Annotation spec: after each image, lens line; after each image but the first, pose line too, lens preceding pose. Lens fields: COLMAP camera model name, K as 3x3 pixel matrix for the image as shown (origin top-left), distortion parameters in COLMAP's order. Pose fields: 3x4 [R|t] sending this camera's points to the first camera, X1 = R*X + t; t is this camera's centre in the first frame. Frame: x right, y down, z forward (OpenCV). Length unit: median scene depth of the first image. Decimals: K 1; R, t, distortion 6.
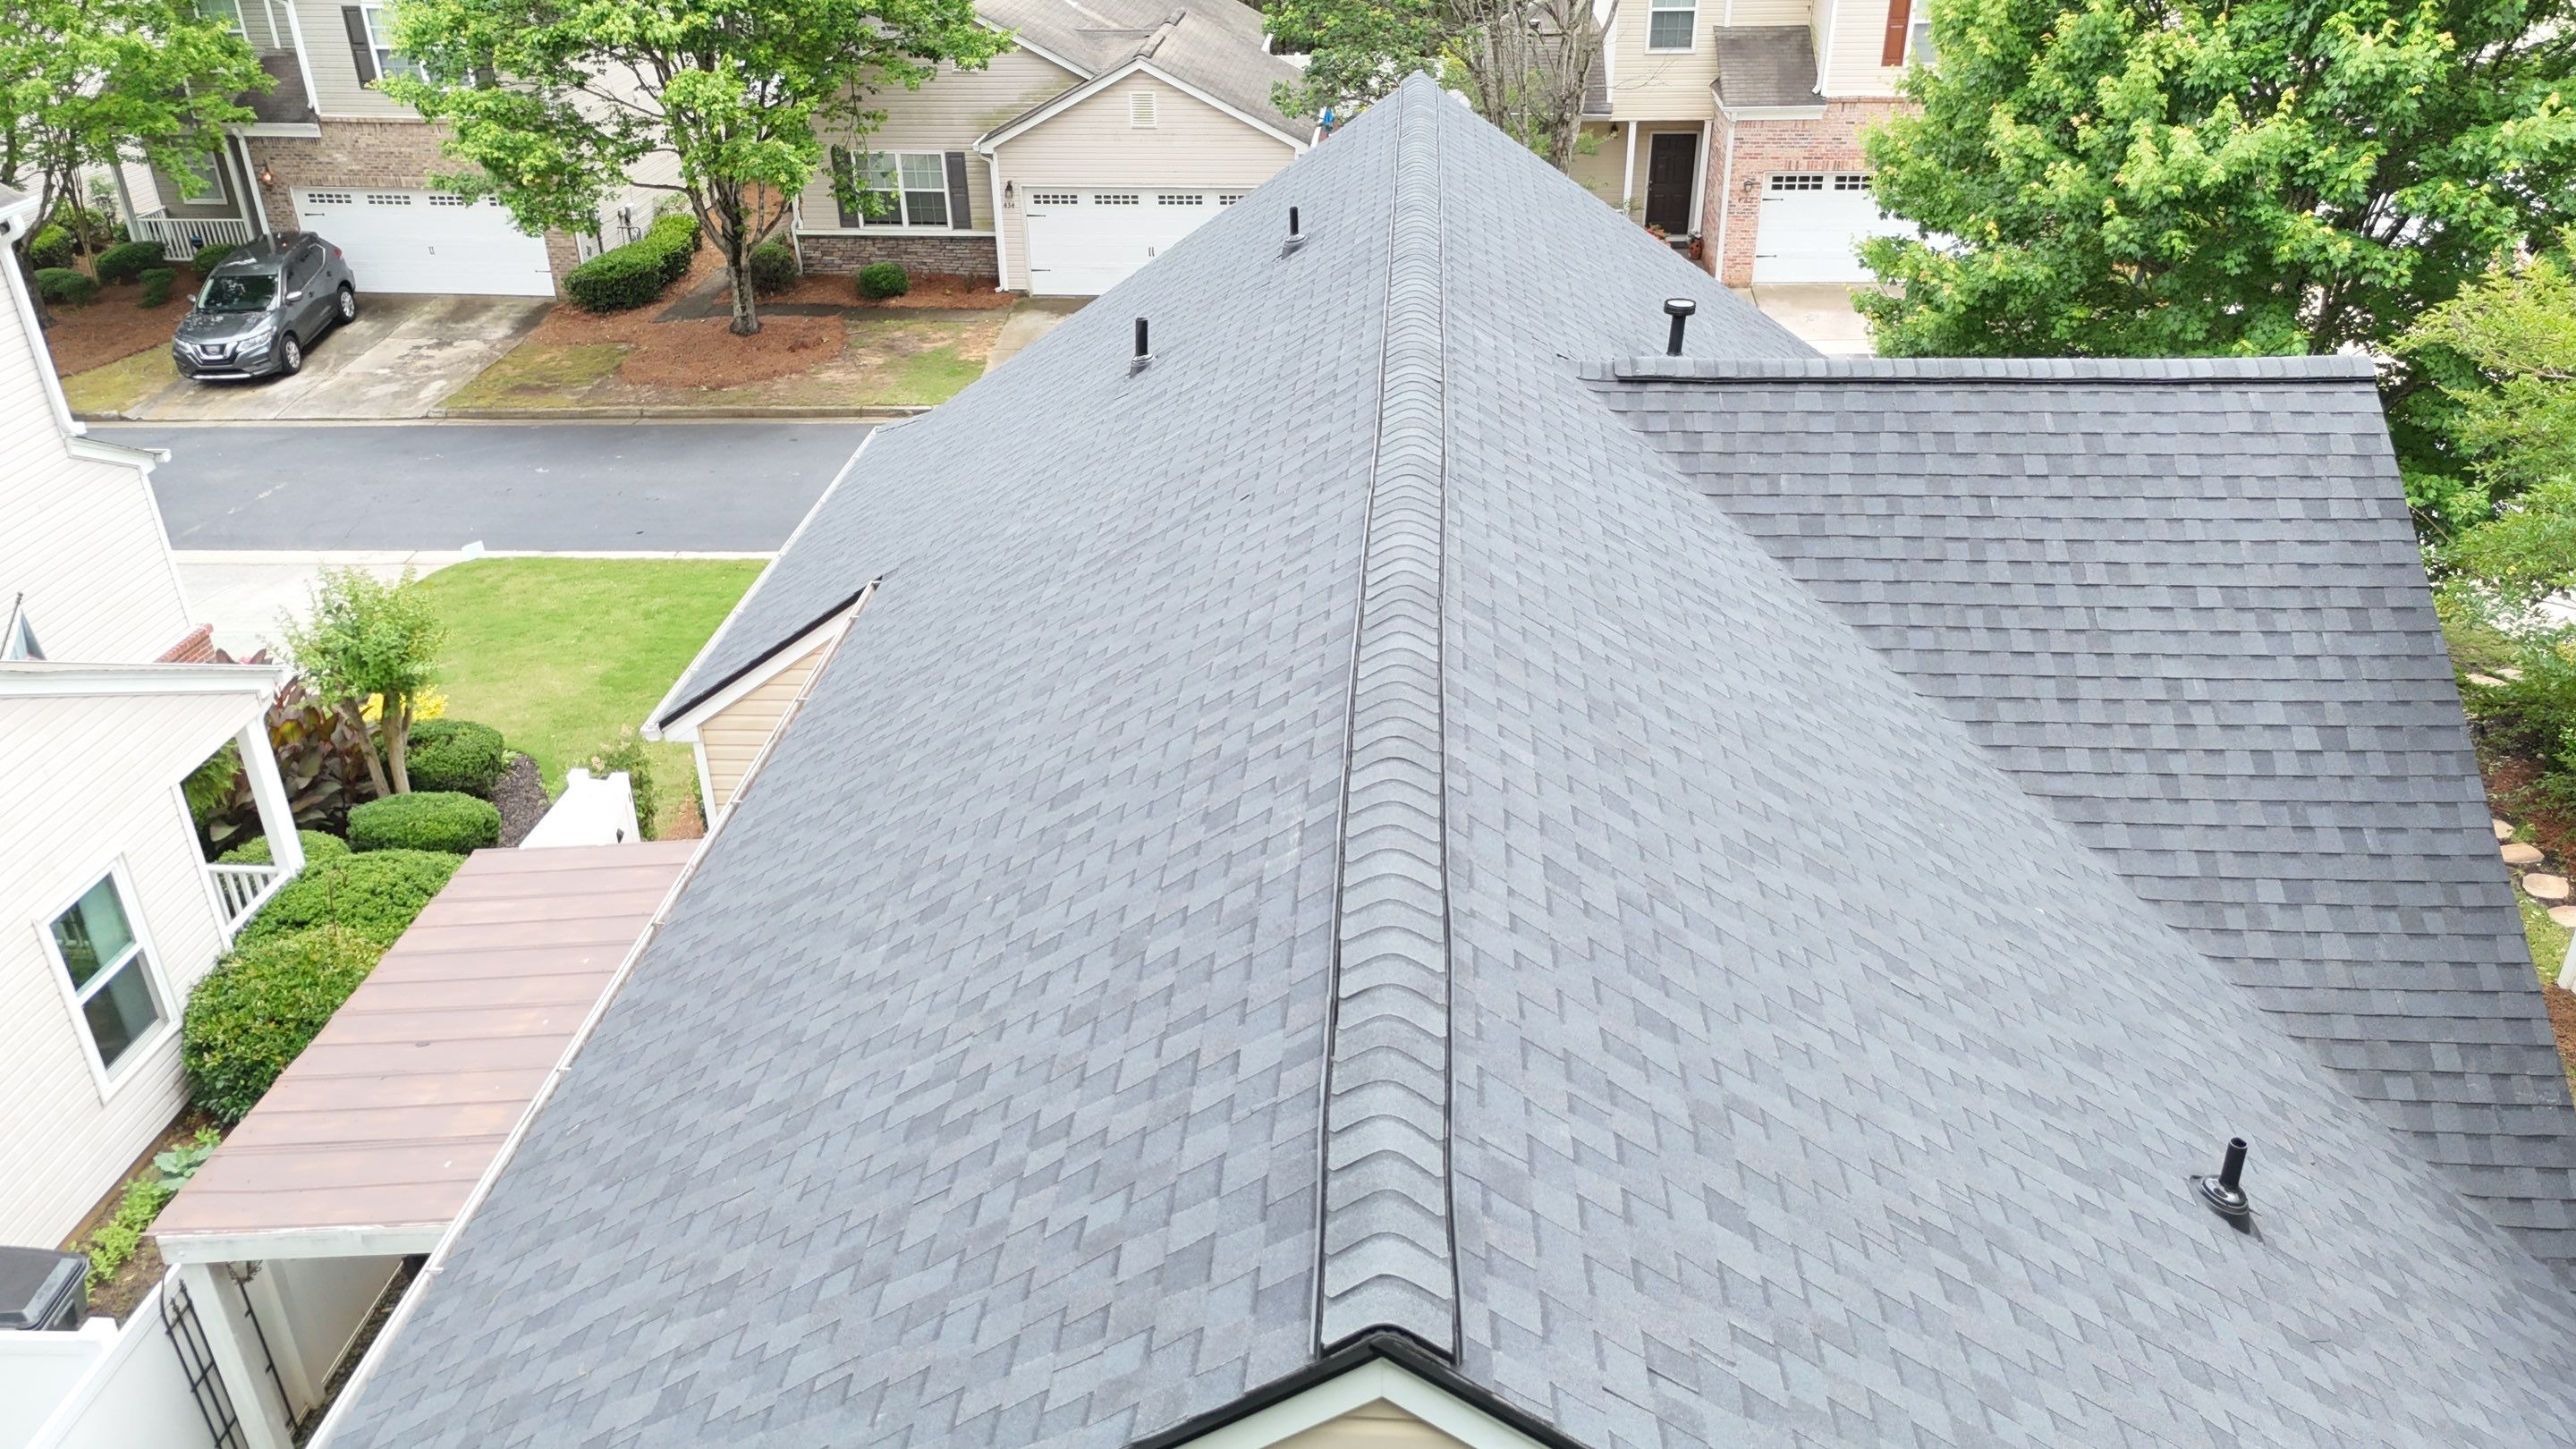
lens RADIAL K [[1925.9, 0, 1279.3], [0, 1925.9, 711.3], [0, 0, 1]] dist [0.078934, -0.086242]
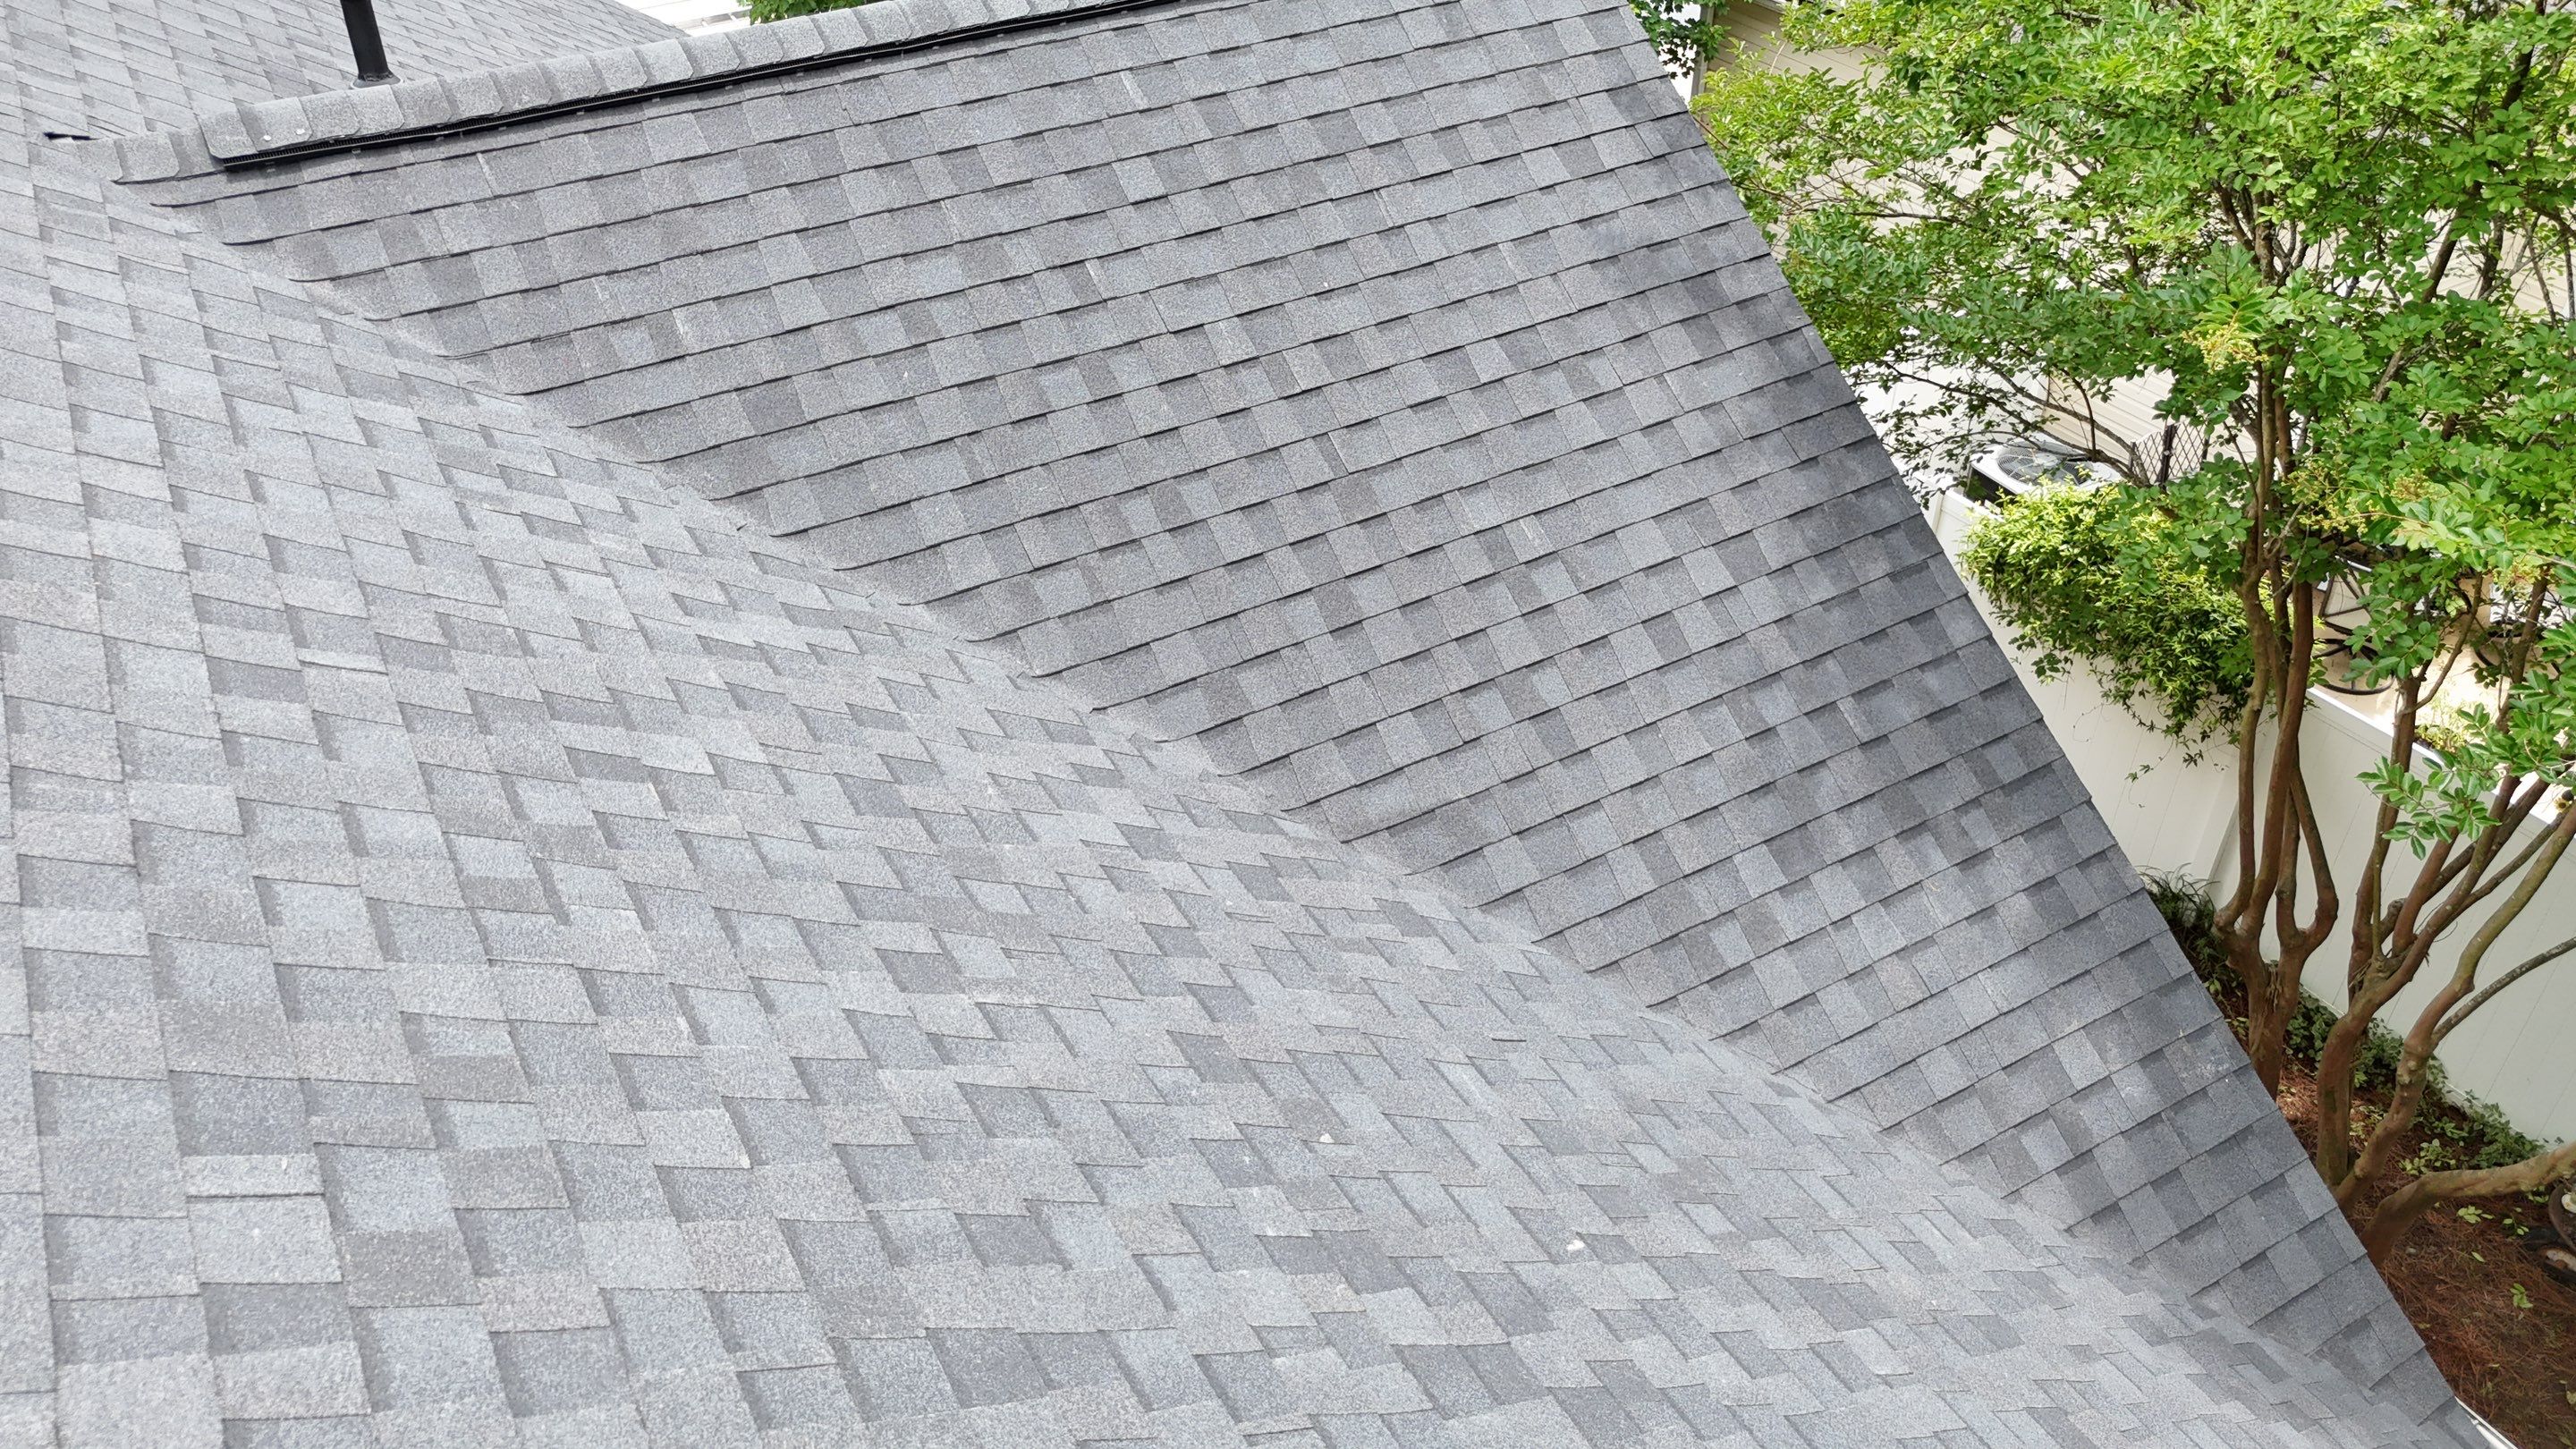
lens RADIAL K [[1919.8, 0, 1284.0], [0, 1919.8, 731.8], [0, 0, 1]] dist [0.083424, -0.074309]
pose [[0.833911, -0.337899, 0.436367, 0.155906], [0.260191, 0.937986, 0.229091, -0.103661], [-0.486716, -0.077503, 0.870115, 0.558571]]
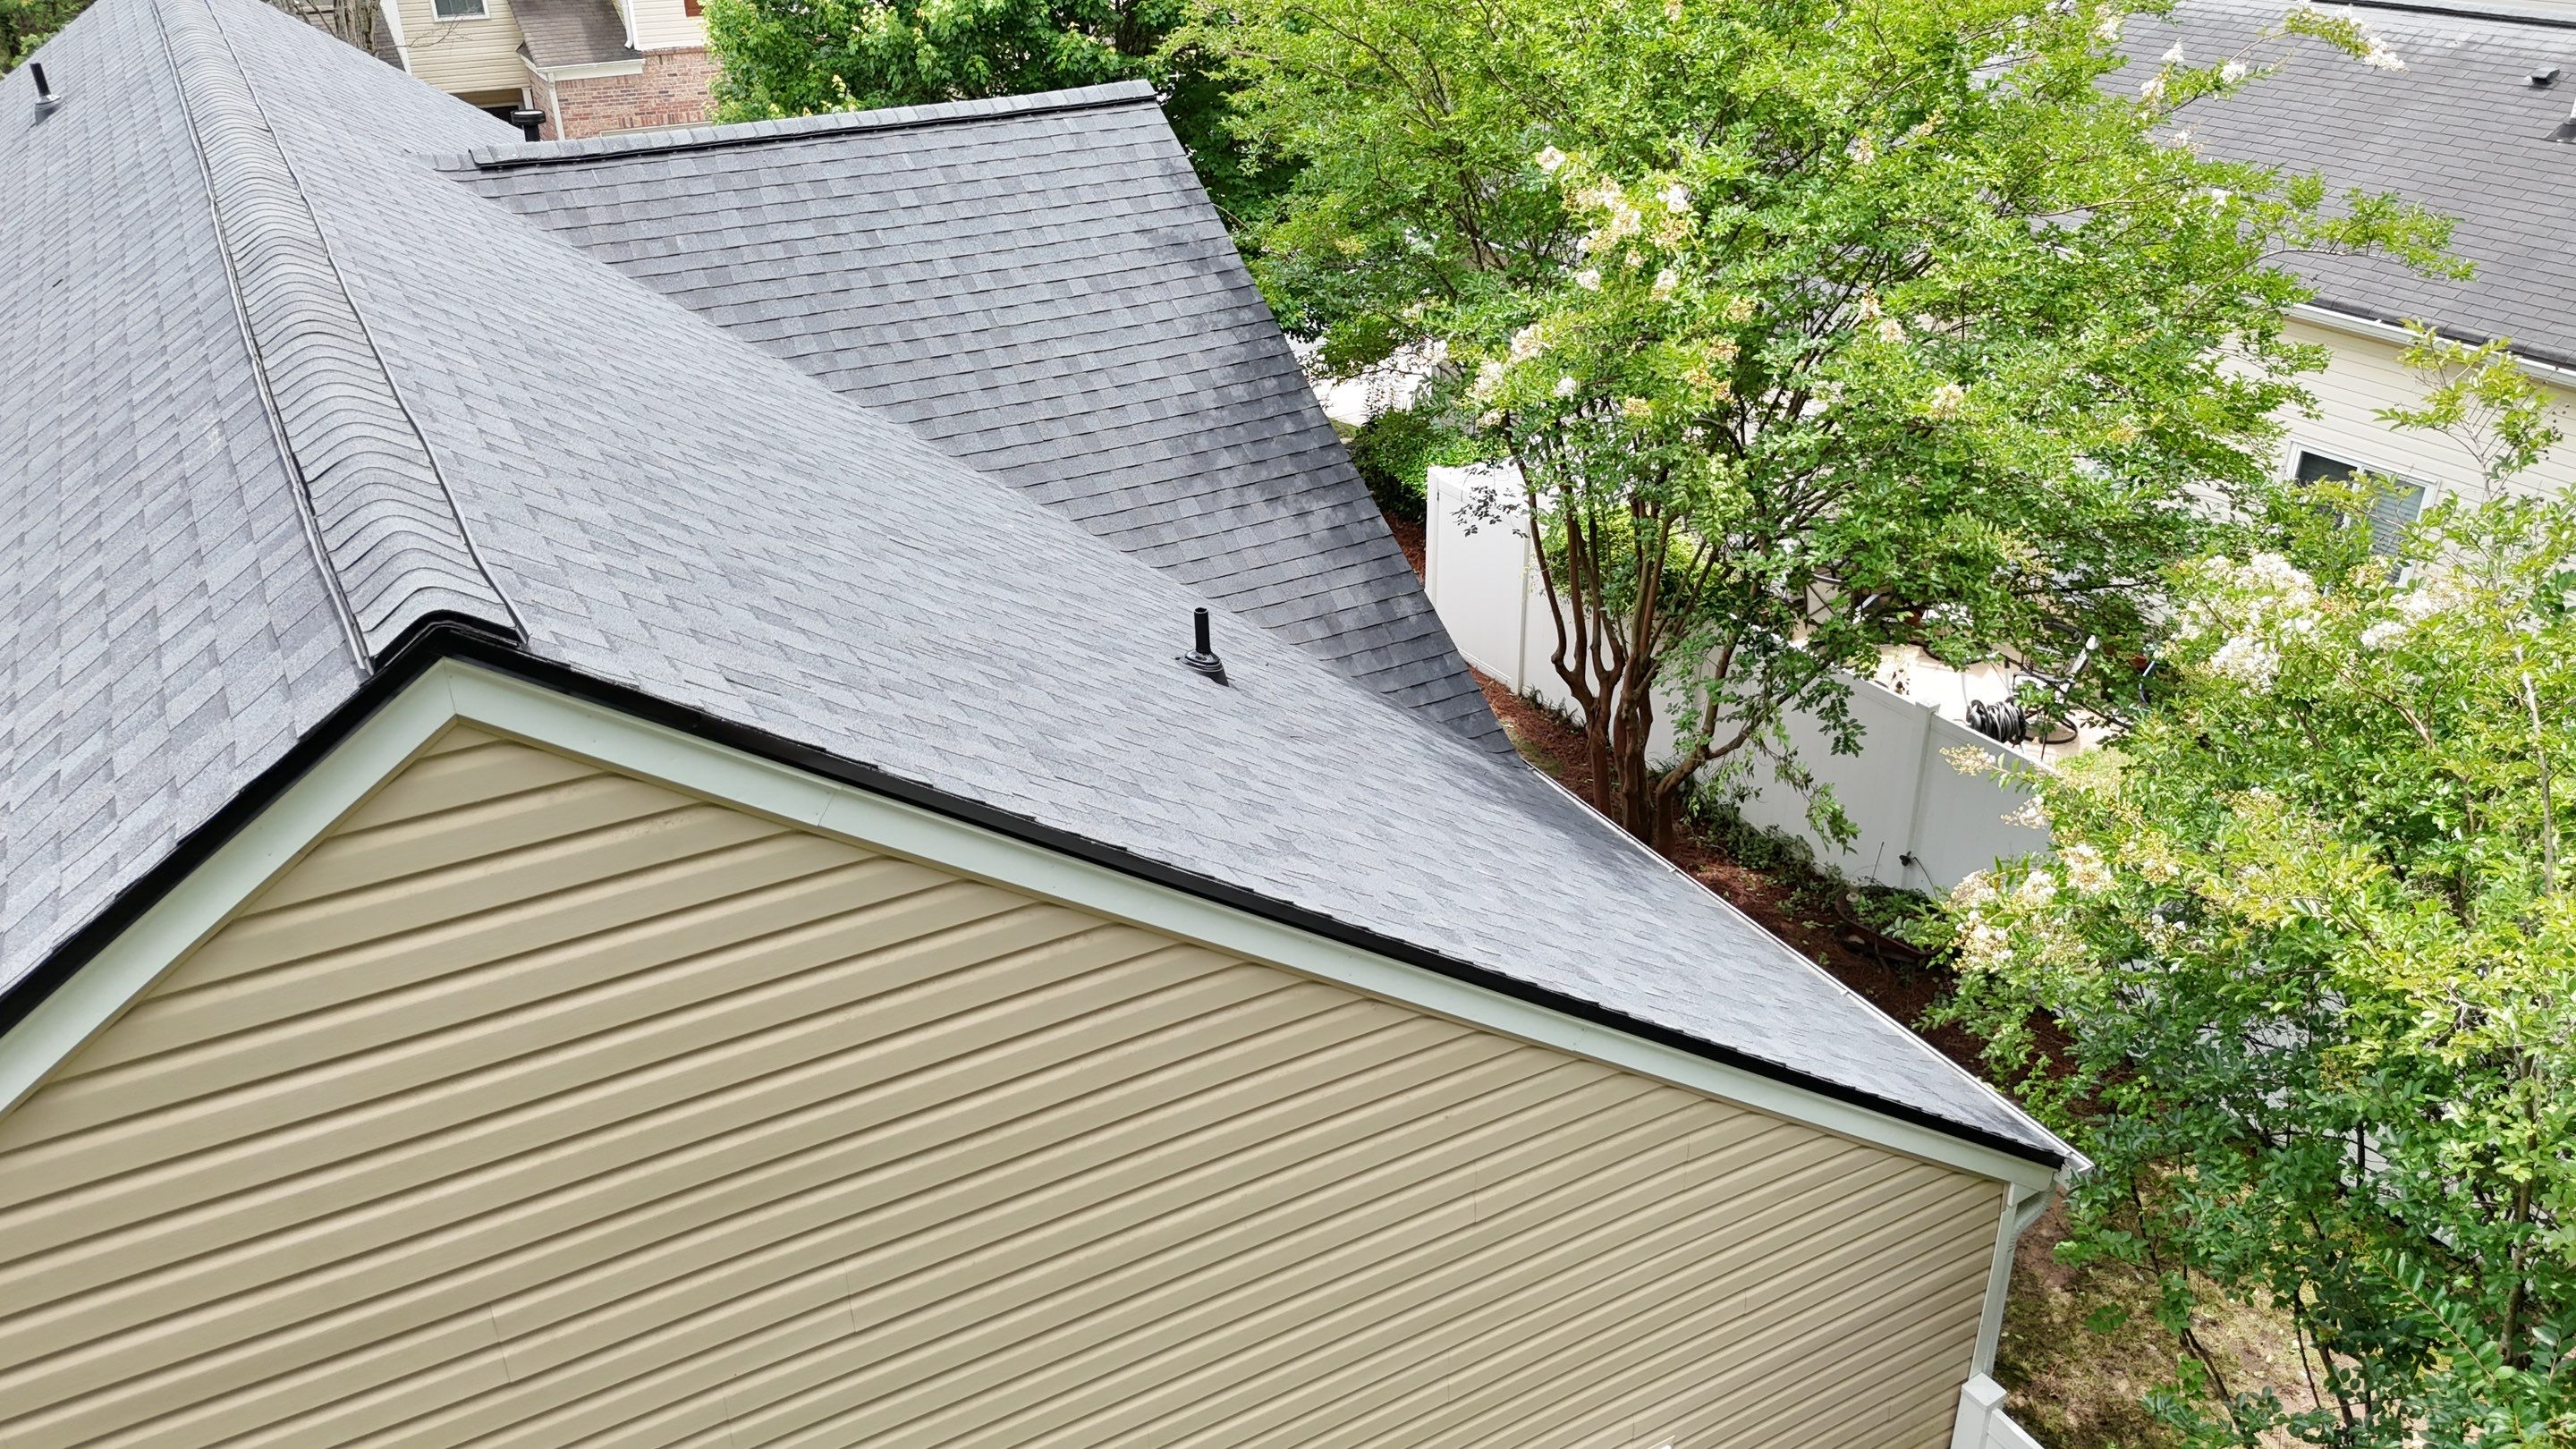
lens RADIAL K [[1907.5, 0, 1321.5], [0, 1907.5, 780.9], [0, 0, 1]] dist [0.004282, 0.009965]
pose [[0.831109, -0.263135, 0.489916, -0.025377], [0.254254, 0.963300, 0.086066, 0.163703], [-0.494583, 0.053033, 0.867511, -0.015268]]
